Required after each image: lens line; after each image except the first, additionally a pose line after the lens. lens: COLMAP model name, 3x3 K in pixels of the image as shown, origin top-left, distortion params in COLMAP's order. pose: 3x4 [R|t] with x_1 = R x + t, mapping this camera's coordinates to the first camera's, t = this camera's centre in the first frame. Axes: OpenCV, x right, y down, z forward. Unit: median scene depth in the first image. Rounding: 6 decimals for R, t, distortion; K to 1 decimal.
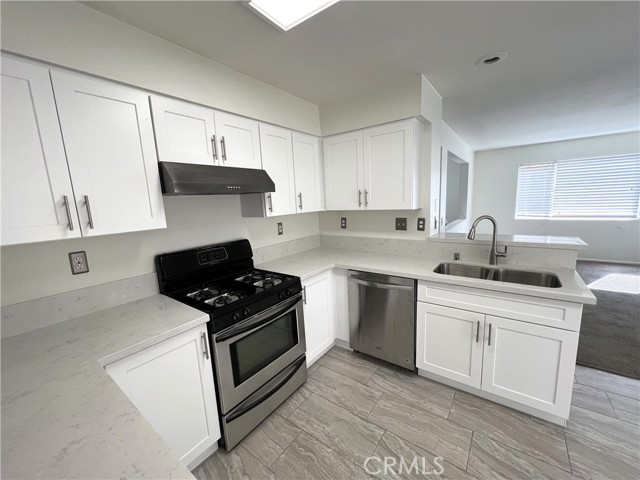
lens RADIAL K [[256.5, 0, 321.1], [0, 256.5, 241.0], [0, 0, 1]] dist [-0.001470, 0.000568]
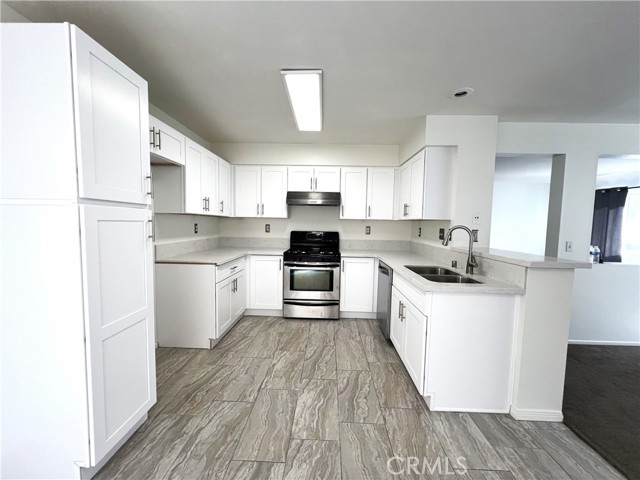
lens RADIAL K [[256.5, 0, 322.1], [0, 256.5, 240.2], [0, 0, 1]] dist [-0.001470, 0.000568]
pose [[0.572926, 0.112600, -0.811836, 1.187139], [-0.179671, 0.983680, 0.009638, 0.057091], [0.799671, 0.140341, 0.583806, -0.101367]]
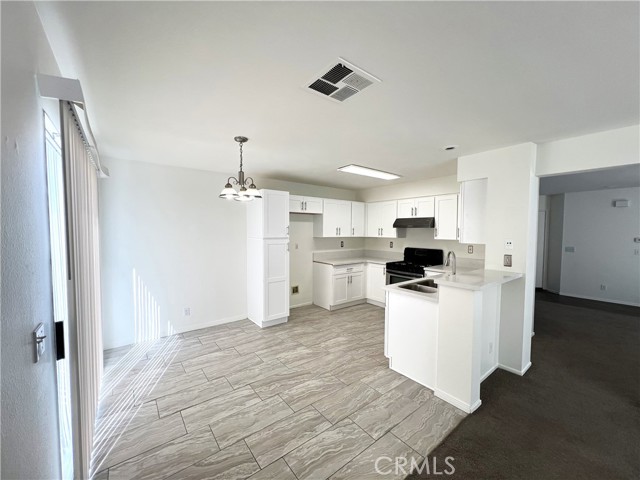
lens RADIAL K [[256.5, 0, 320.5], [0, 256.5, 240.8], [0, 0, 1]] dist [-0.001470, 0.000568]
pose [[-0.267782, 0.088112, -0.959442, 2.114841], [-0.149938, 0.979866, 0.131836, -0.223683], [0.951741, 0.179160, -0.249179, 0.658986]]
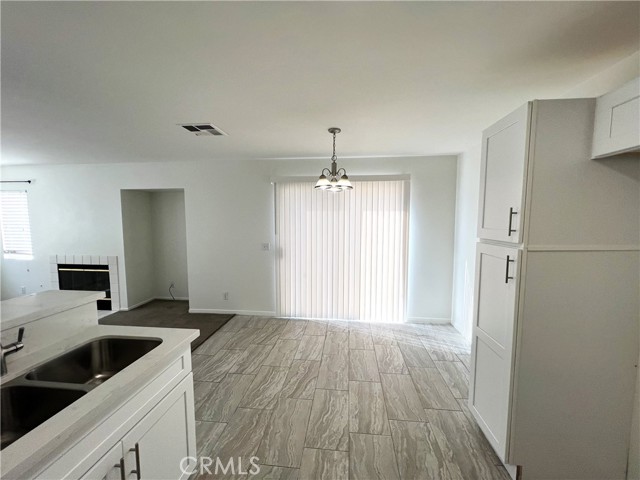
lens RADIAL K [[256.5, 0, 321.4], [0, 256.5, 240.8], [0, 0, 1]] dist [-0.001470, 0.000568]
pose [[-0.508438, -0.024795, 0.860742, -0.055762], [0.164332, 0.978420, 0.125255, -0.122500], [-0.845273, 0.205132, -0.493391, 0.684506]]
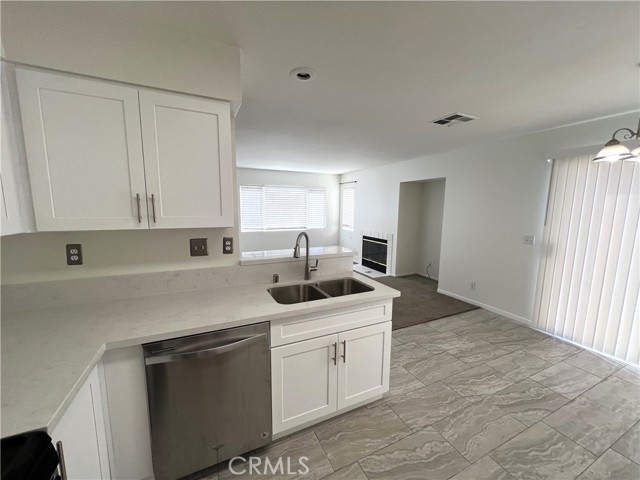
lens RADIAL K [[256.5, 0, 320.9], [0, 256.5, 240.8], [0, 0, 1]] dist [-0.001470, 0.000568]
pose [[0.469695, -0.067300, 0.880260, -0.191039], [0.113421, 0.993427, 0.015432, -0.071966], [-0.875513, 0.092592, 0.474241, 0.471726]]
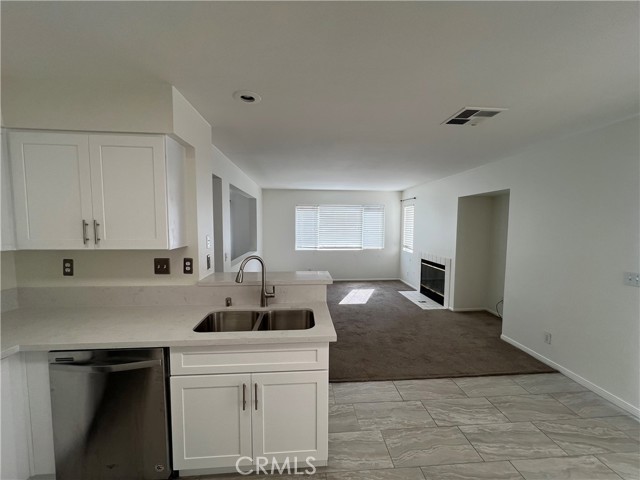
lens RADIAL K [[256.5, 0, 320.5], [0, 256.5, 240.9], [0, 0, 1]] dist [-0.001470, 0.000568]
pose [[0.753463, 0.005613, 0.657467, 0.208801], [0.067338, 0.994047, -0.085657, -0.055524], [-0.654033, 0.108812, 0.748599, 0.129365]]
